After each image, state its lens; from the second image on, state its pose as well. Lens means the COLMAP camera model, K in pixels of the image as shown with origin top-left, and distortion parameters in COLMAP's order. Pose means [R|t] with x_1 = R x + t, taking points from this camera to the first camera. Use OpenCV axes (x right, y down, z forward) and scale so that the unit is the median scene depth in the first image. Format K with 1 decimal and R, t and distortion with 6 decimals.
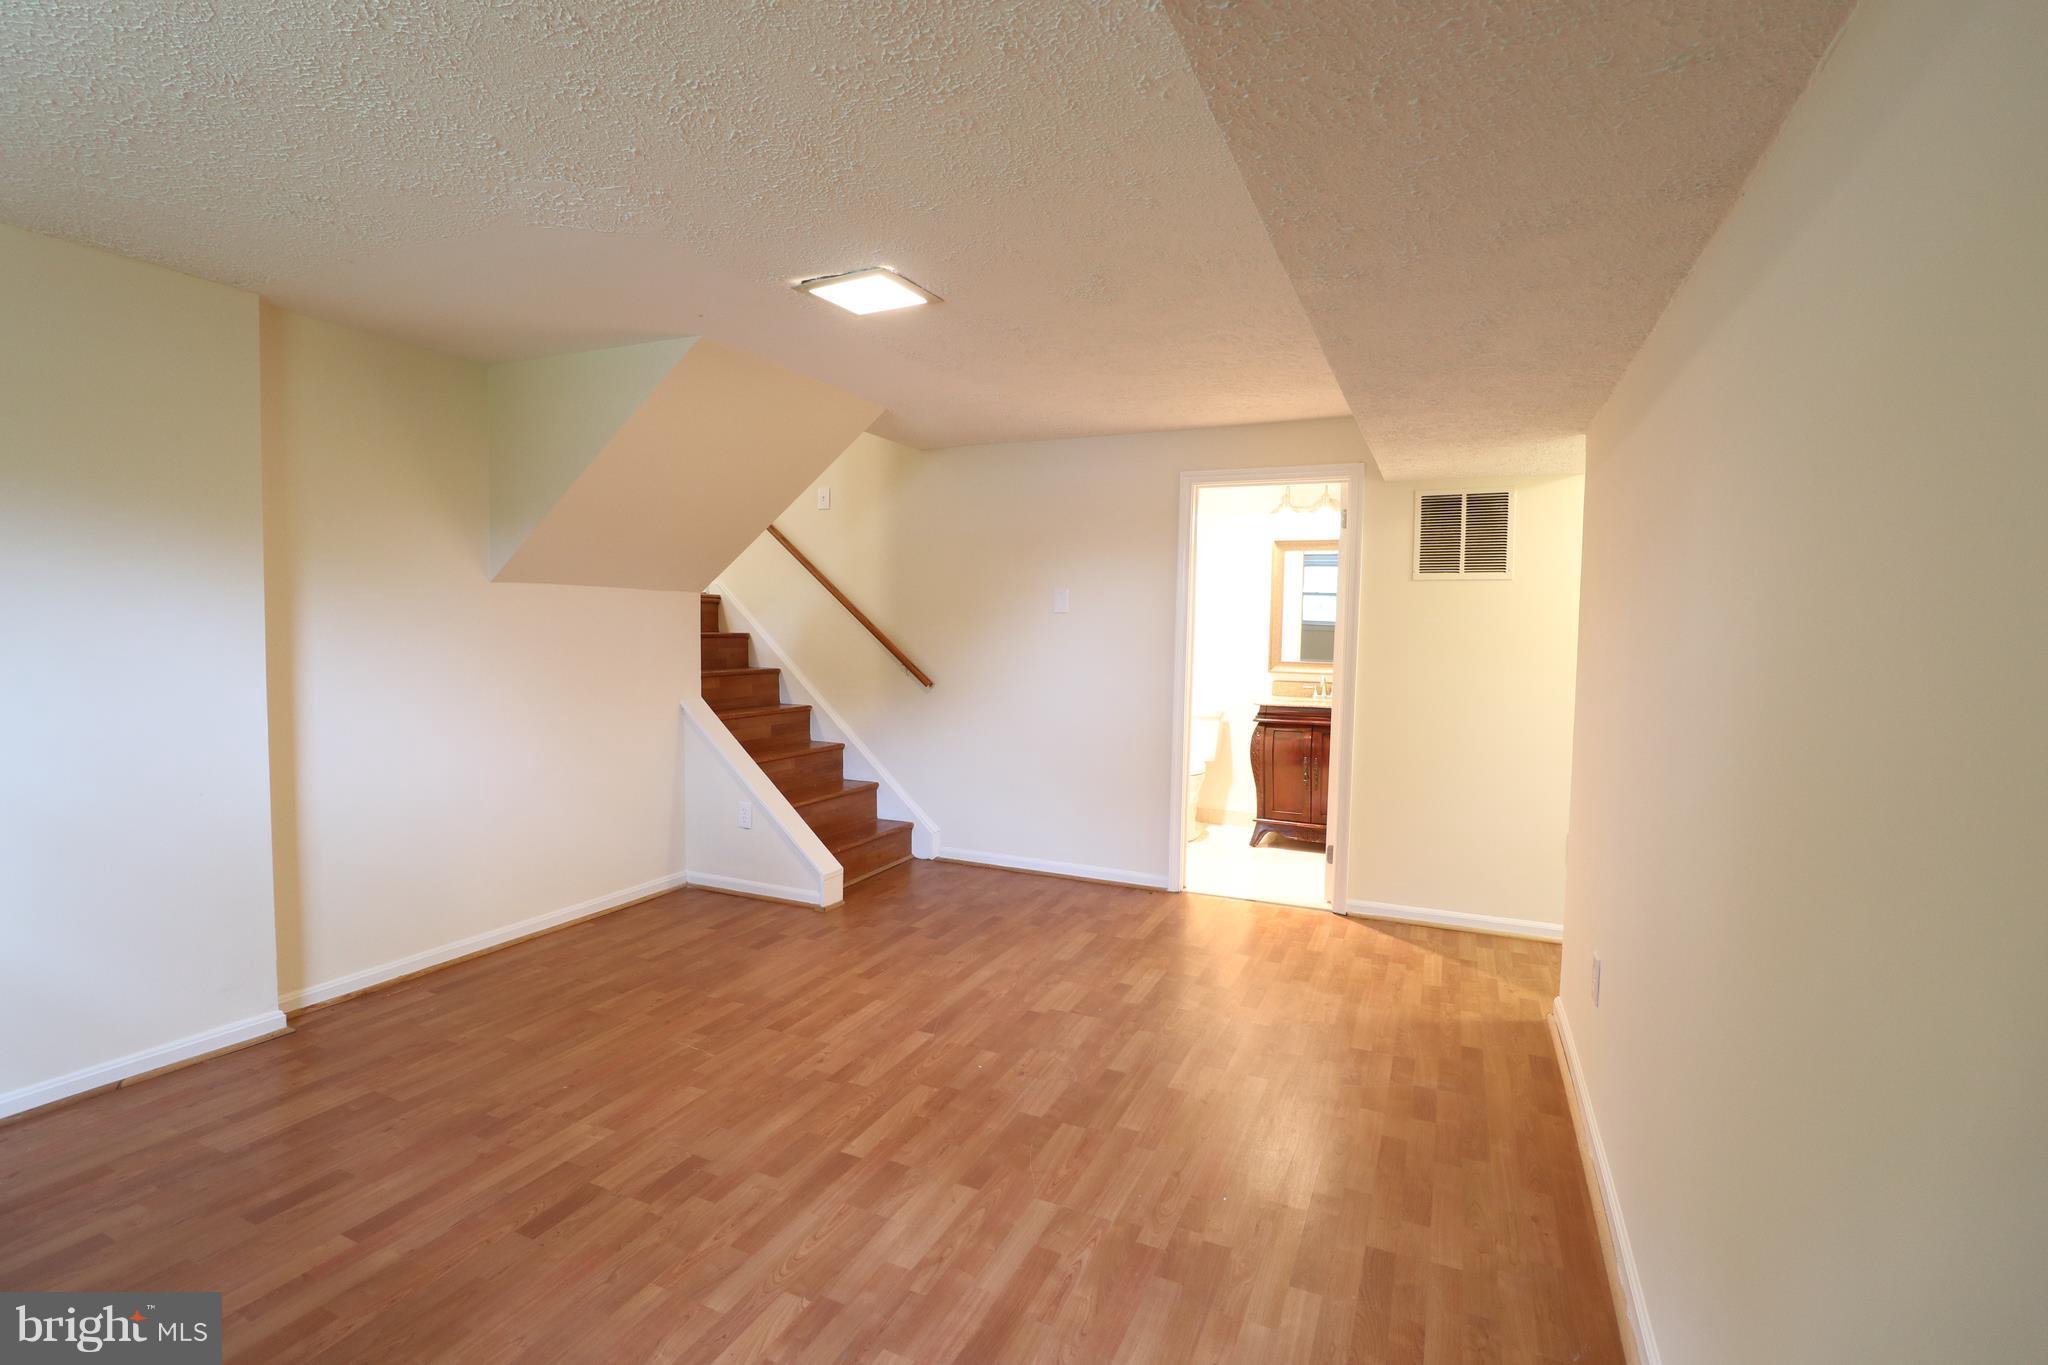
lens RADIAL K [[941.1, 0, 1016.9], [0, 941.1, 670.2], [0, 0, 1]] dist [0.000569, -0.014672]
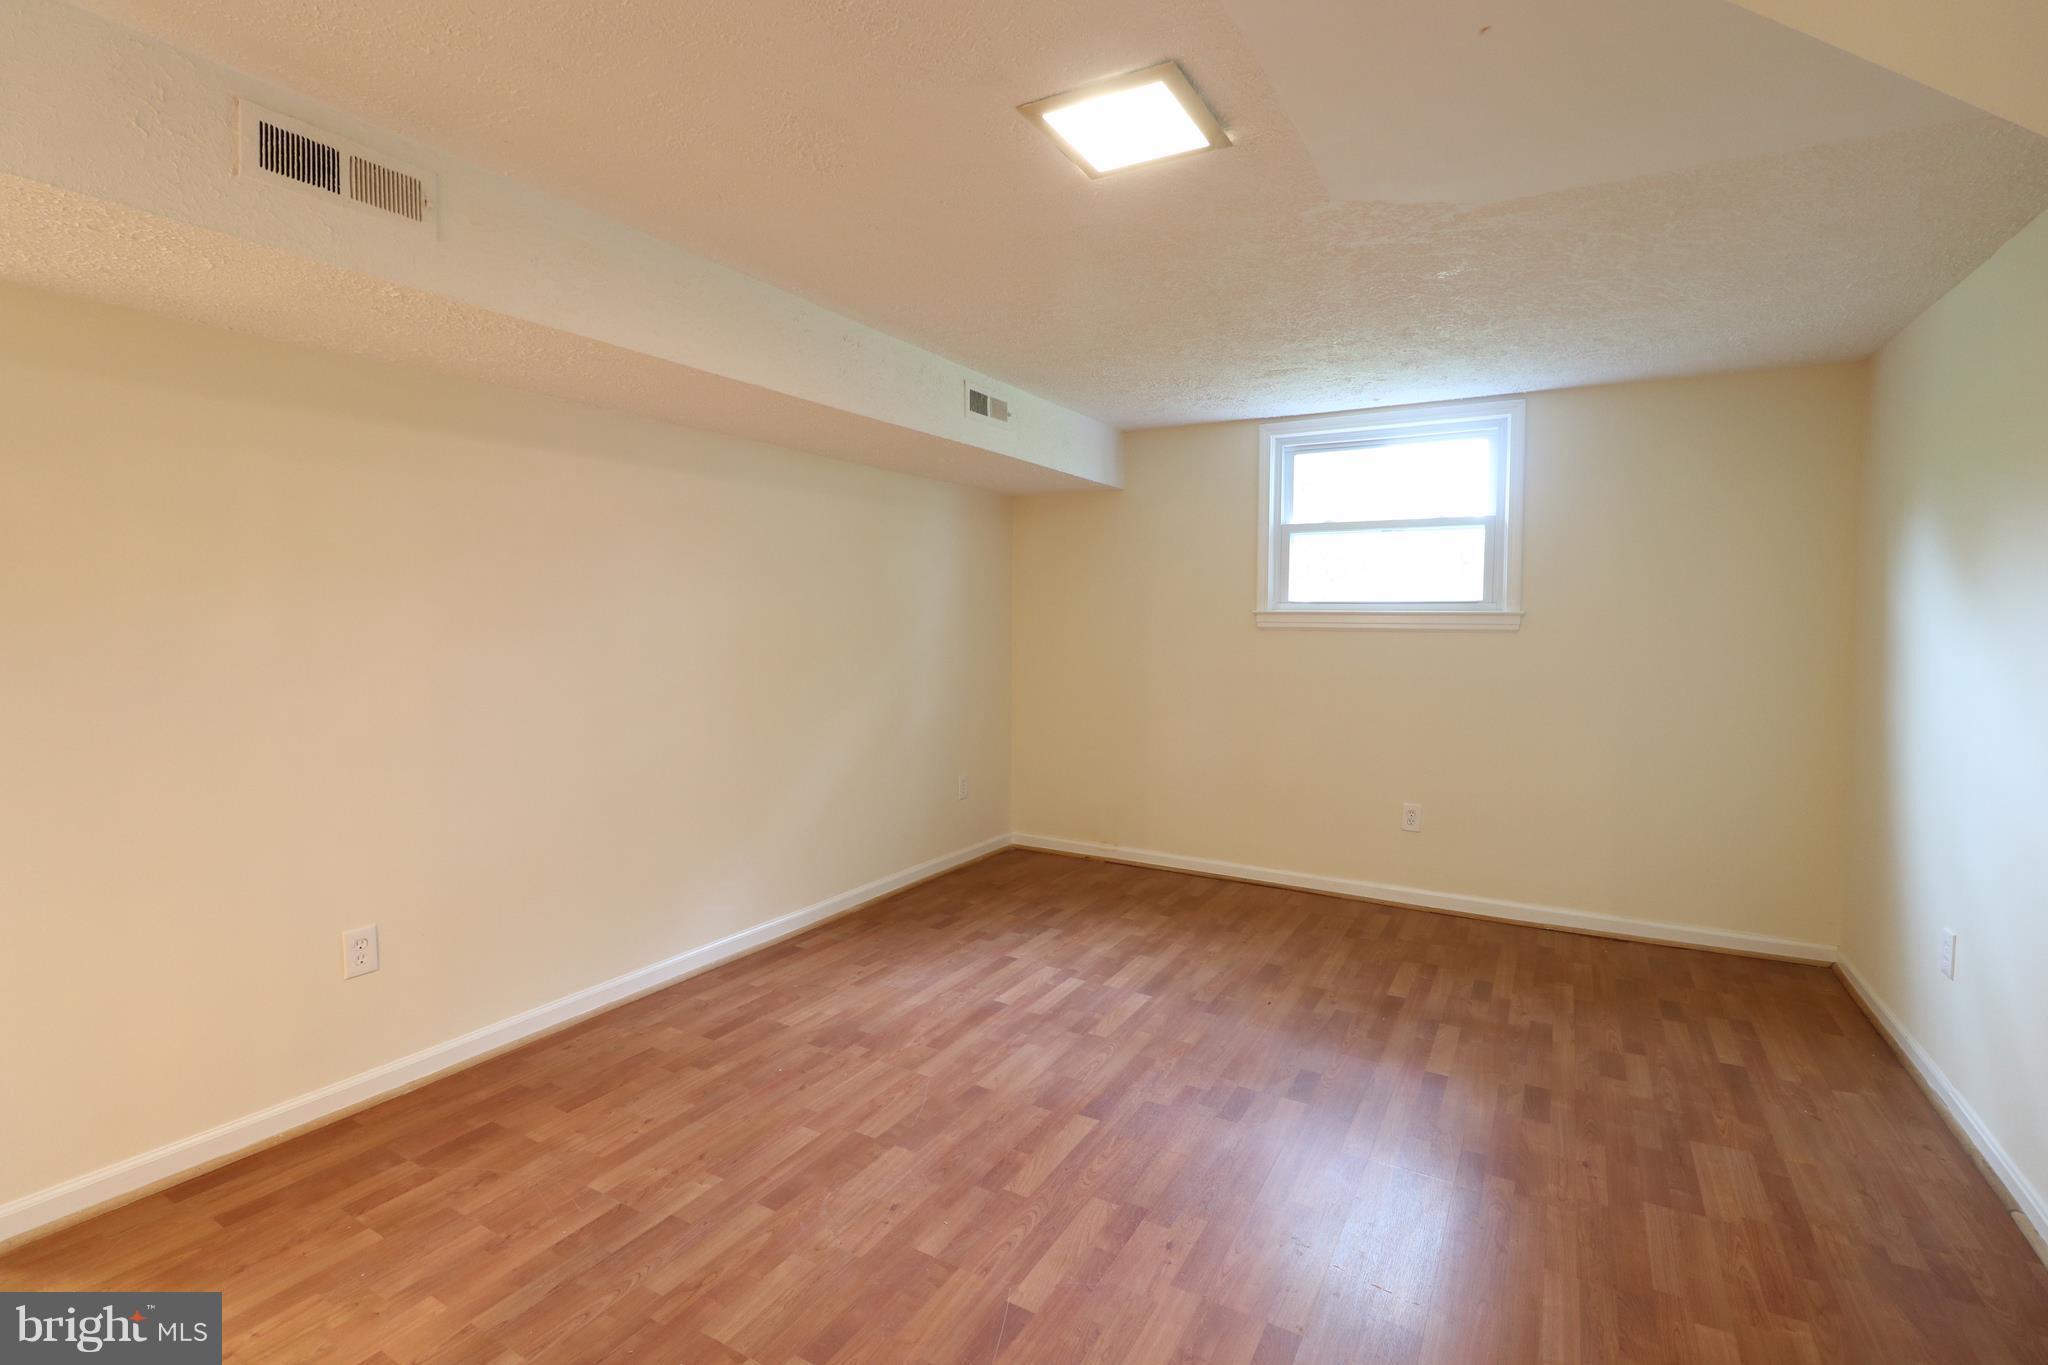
lens RADIAL K [[941.1, 0, 1016.9], [0, 941.1, 670.2], [0, 0, 1]] dist [0.000569, -0.014672]
pose [[-0.995470, -0.030403, 0.090083, -0.182039], [-0.020580, 0.993935, 0.108029, -0.103828], [-0.092821, 0.105686, -0.990058, 2.075823]]
